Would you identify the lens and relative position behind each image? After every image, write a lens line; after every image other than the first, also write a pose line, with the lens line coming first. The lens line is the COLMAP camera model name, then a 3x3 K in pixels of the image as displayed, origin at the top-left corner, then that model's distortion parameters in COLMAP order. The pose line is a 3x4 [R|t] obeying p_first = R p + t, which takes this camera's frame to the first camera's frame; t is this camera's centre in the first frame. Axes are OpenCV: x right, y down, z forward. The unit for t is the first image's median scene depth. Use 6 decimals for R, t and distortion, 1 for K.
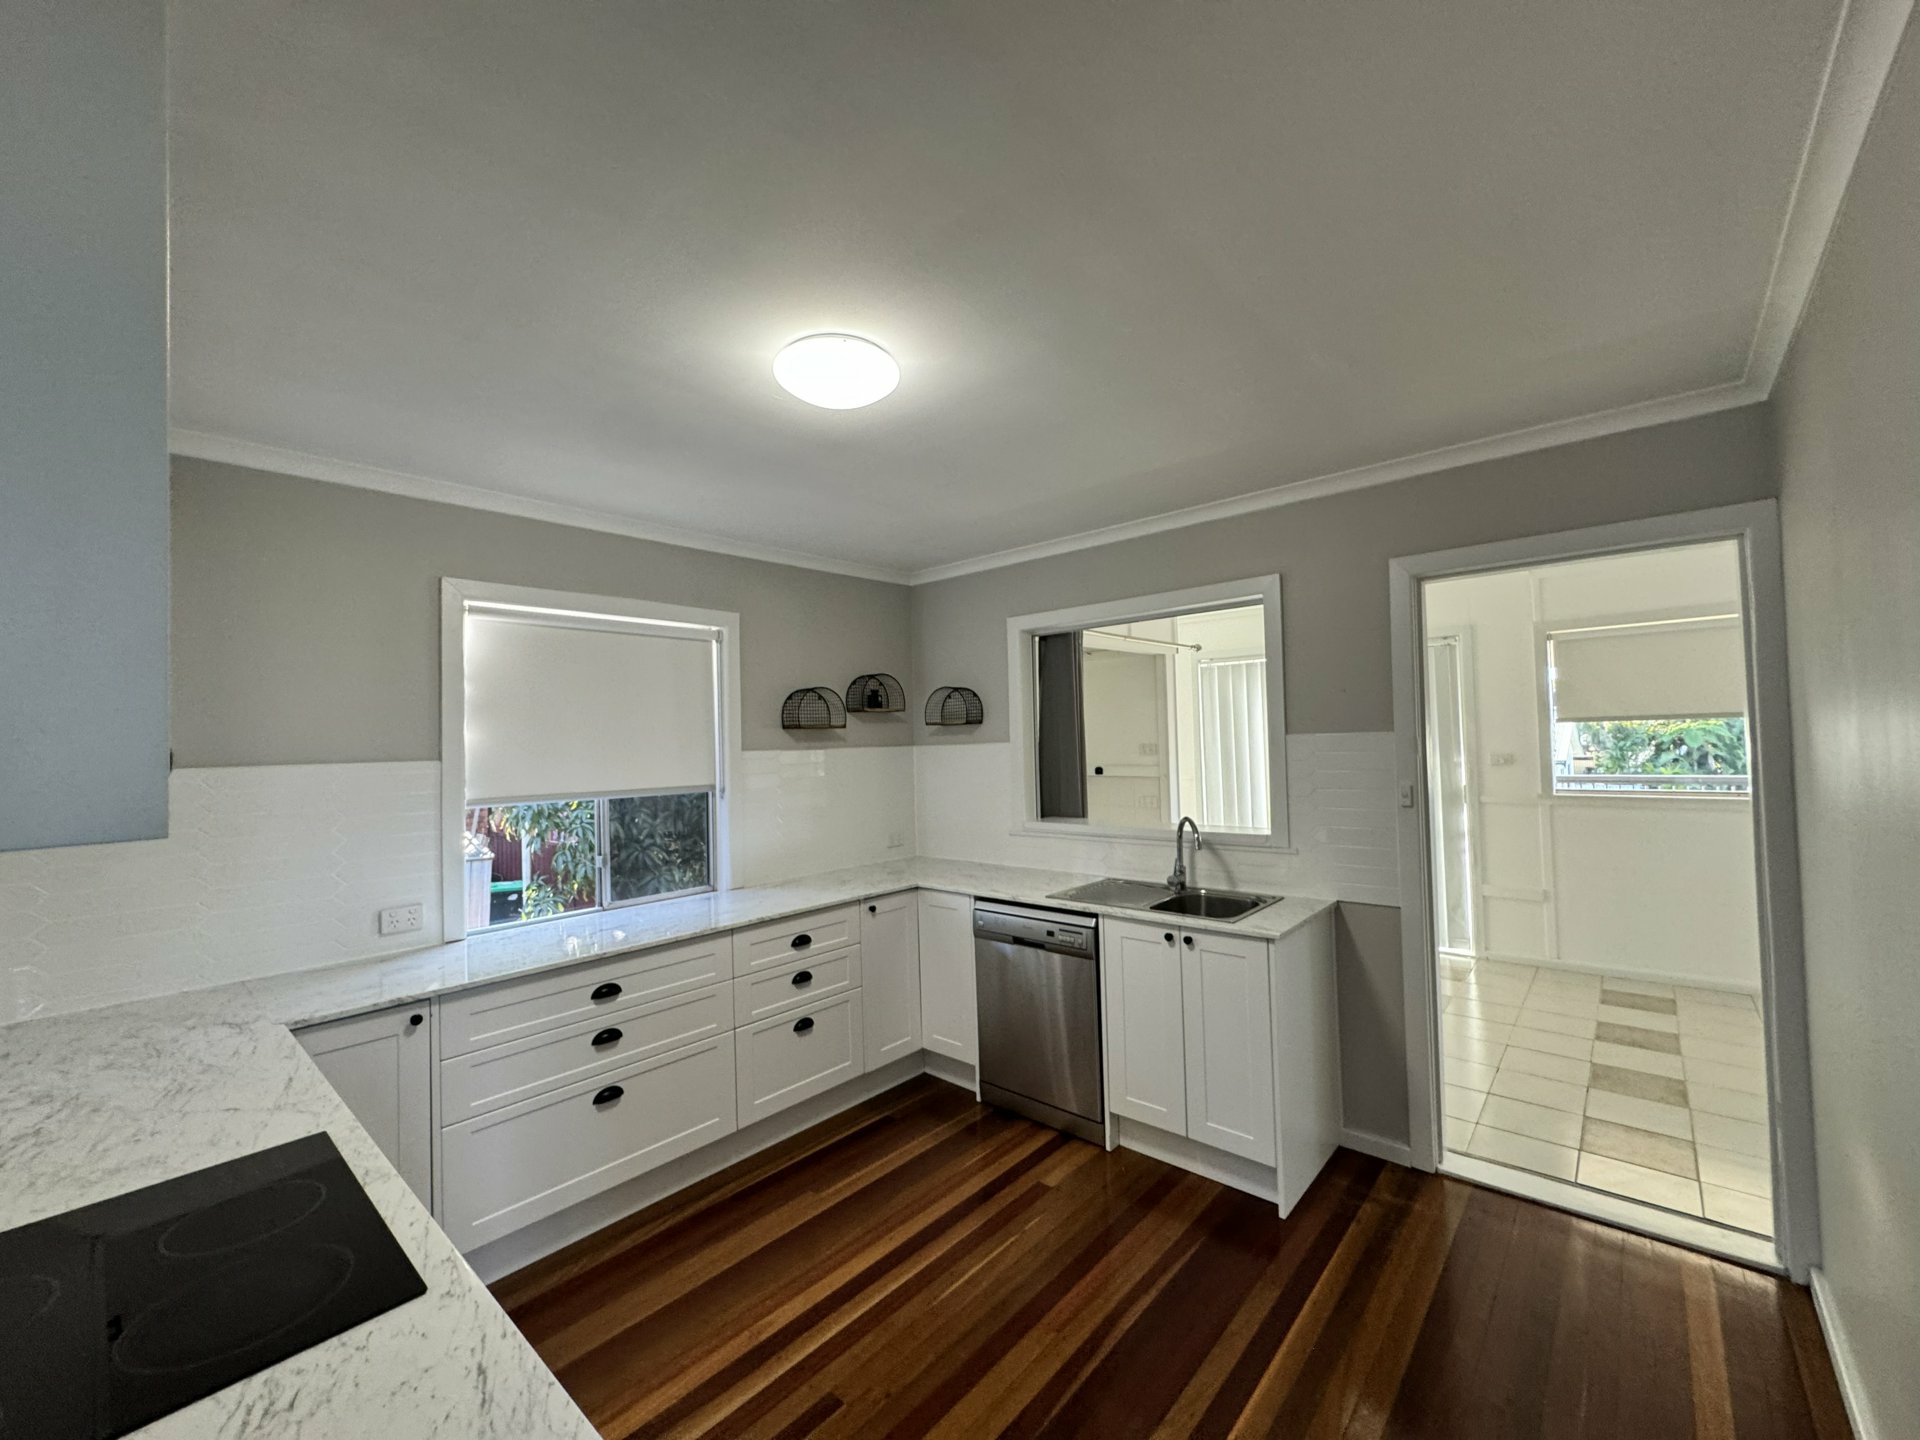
lens RADIAL K [[761.1, 0, 962.7], [0, 761.1, 712.7], [0, 0, 1]] dist [-0.004444, 0.001124]
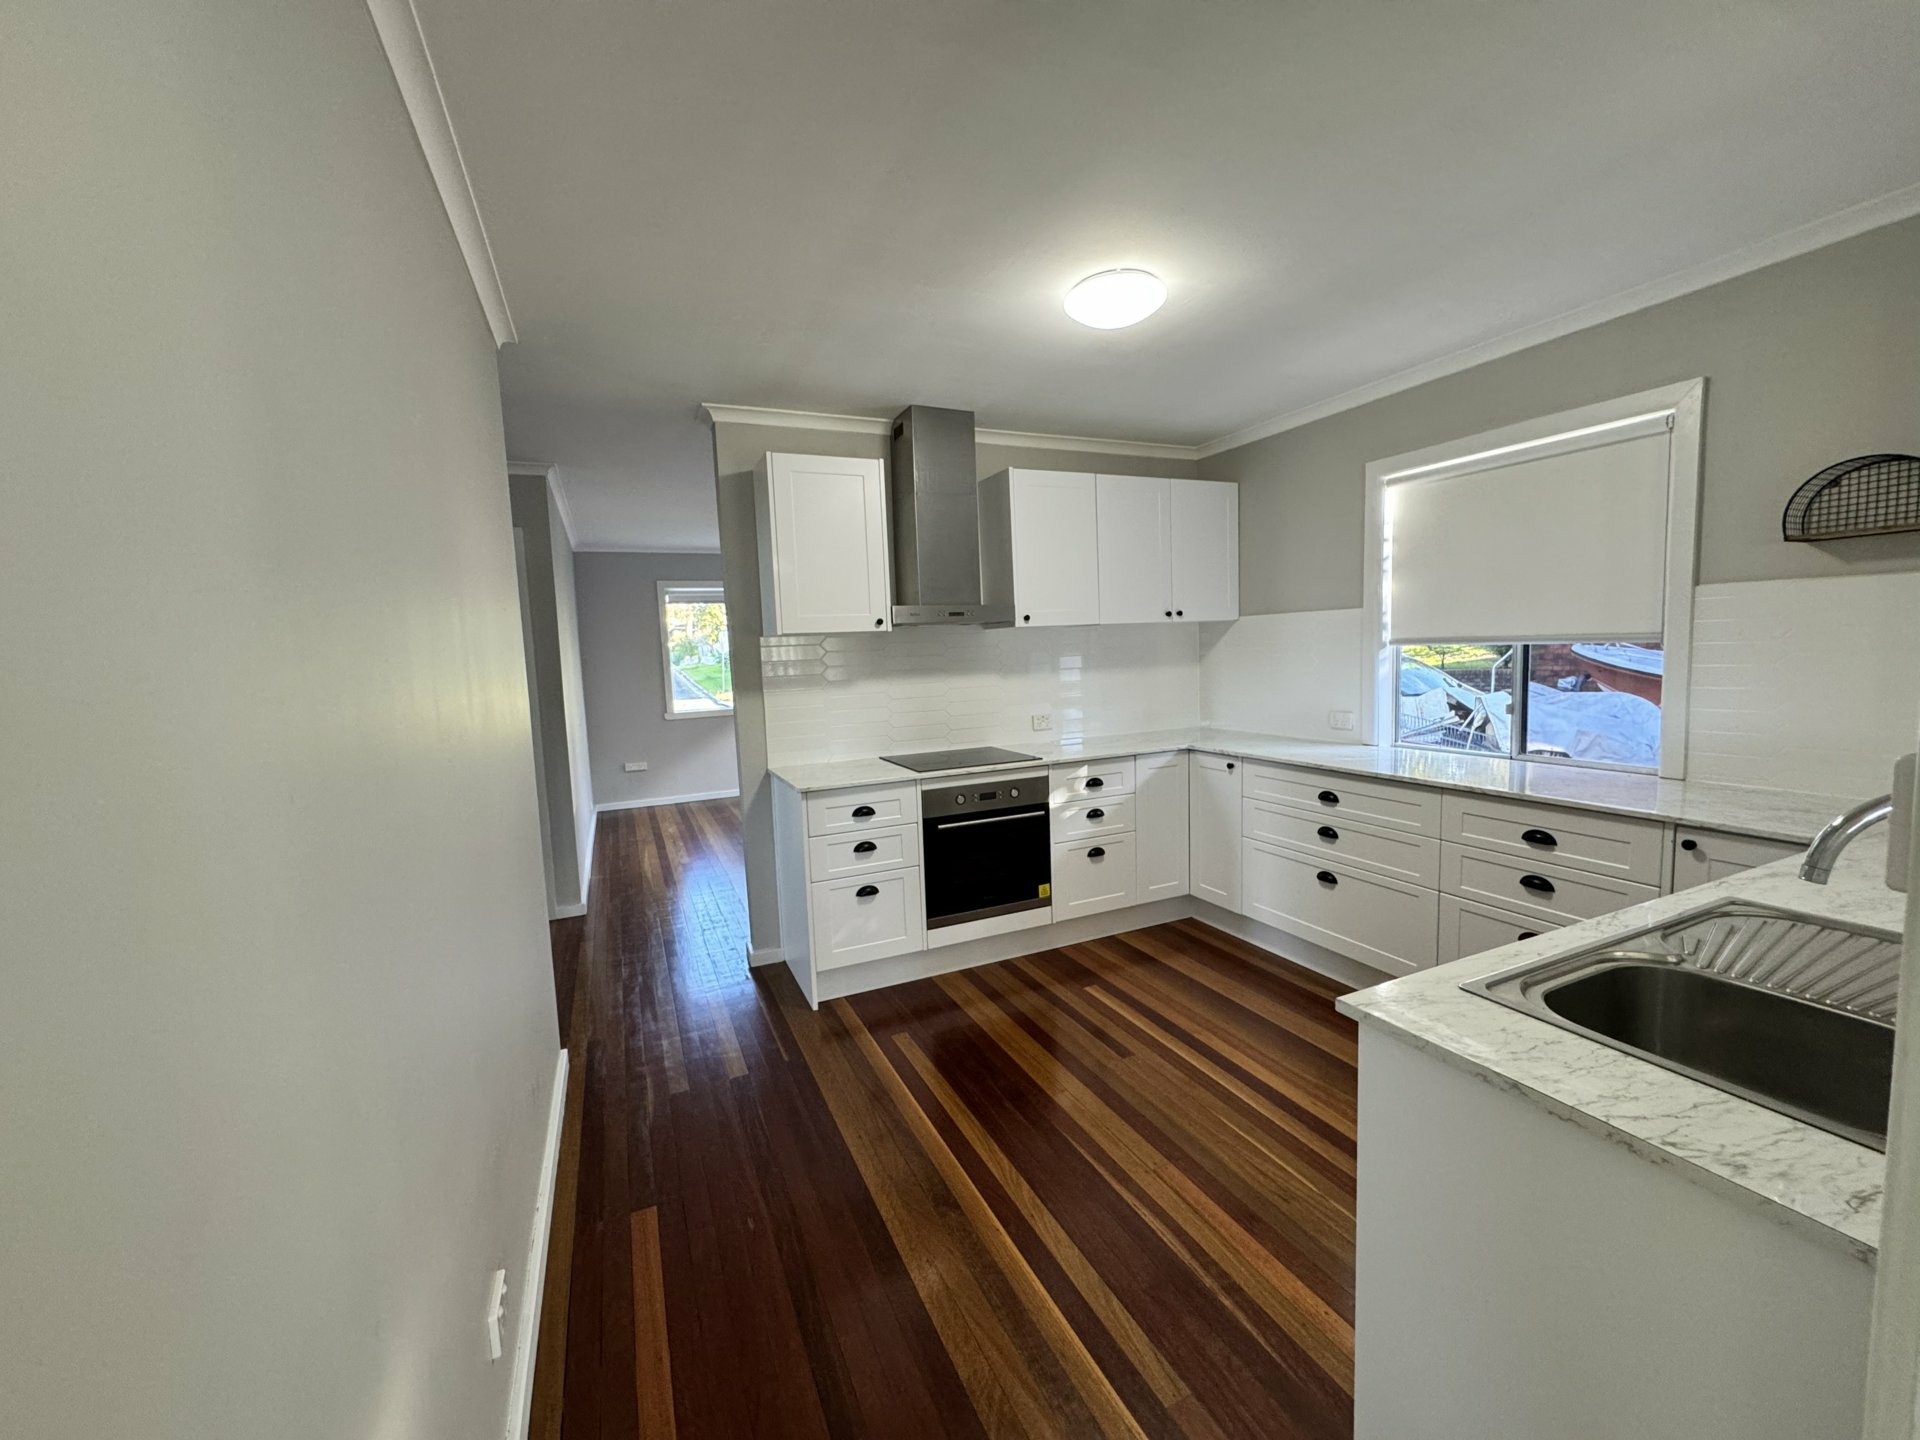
lens RADIAL K [[761.1, 0, 942.0], [0, 761.1, 717.1], [0, 0, 1]] dist [-0.004444, 0.001124]
pose [[-0.431713, 0.124961, -0.893313, 0.796992], [0.084714, 0.991597, 0.097769, 0.057925], [0.898024, -0.033468, -0.438671, 0.883126]]
